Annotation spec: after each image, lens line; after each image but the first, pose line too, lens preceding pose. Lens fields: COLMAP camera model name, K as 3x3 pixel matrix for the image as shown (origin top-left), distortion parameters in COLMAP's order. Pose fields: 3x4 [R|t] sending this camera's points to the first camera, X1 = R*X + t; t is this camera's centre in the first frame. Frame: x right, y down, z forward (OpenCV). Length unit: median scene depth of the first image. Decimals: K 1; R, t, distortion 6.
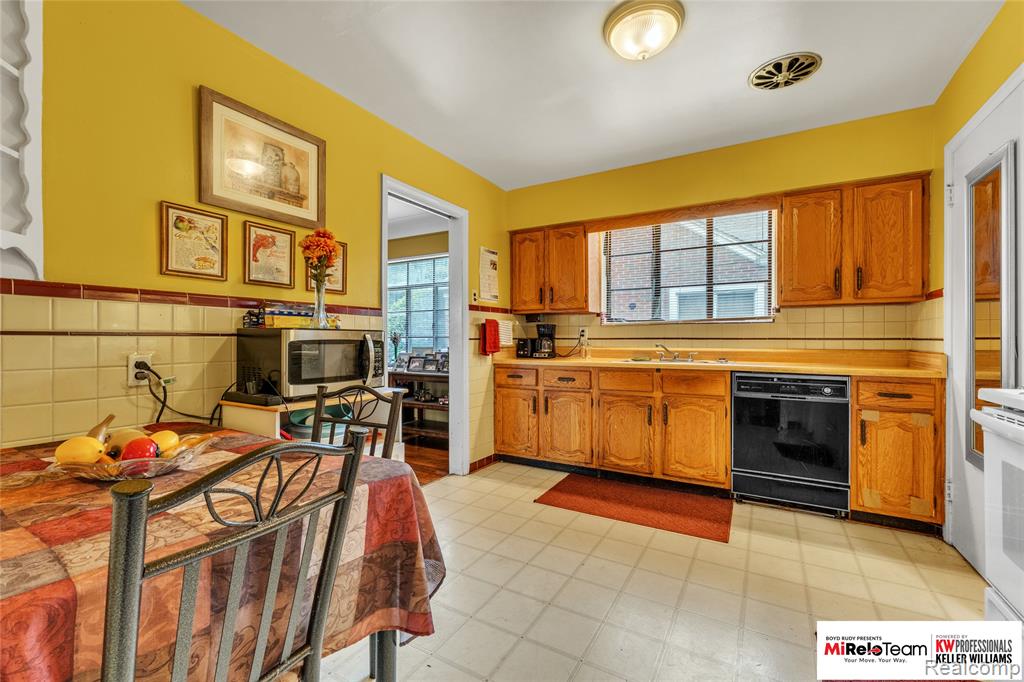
lens RADIAL K [[434.1, 0, 507.2], [0, 434.1, 336.0], [0, 0, 1]] dist [0.000142, 0.000079]
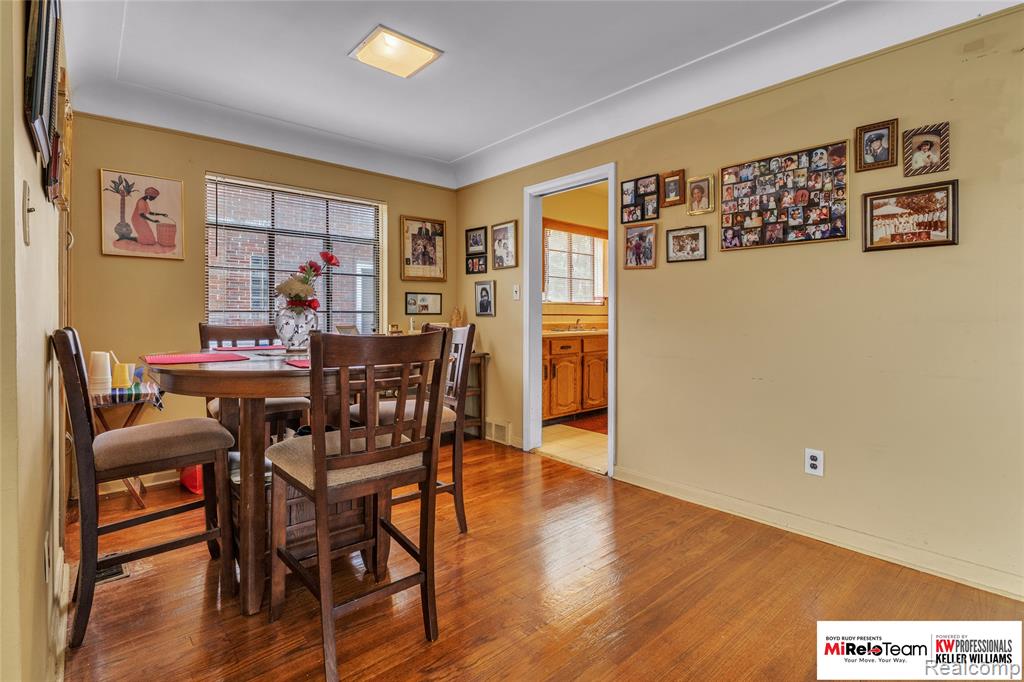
lens RADIAL K [[492.4, 0, 511.2], [0, 492.4, 317.6], [0, 0, 1]] dist [0.000414, 0.000083]
pose [[0.301357, -0.000937, 0.953511, -1.255420], [-0.006693, 0.999973, 0.003098, 0.010713], [-0.953488, -0.007315, 0.301343, 0.724753]]
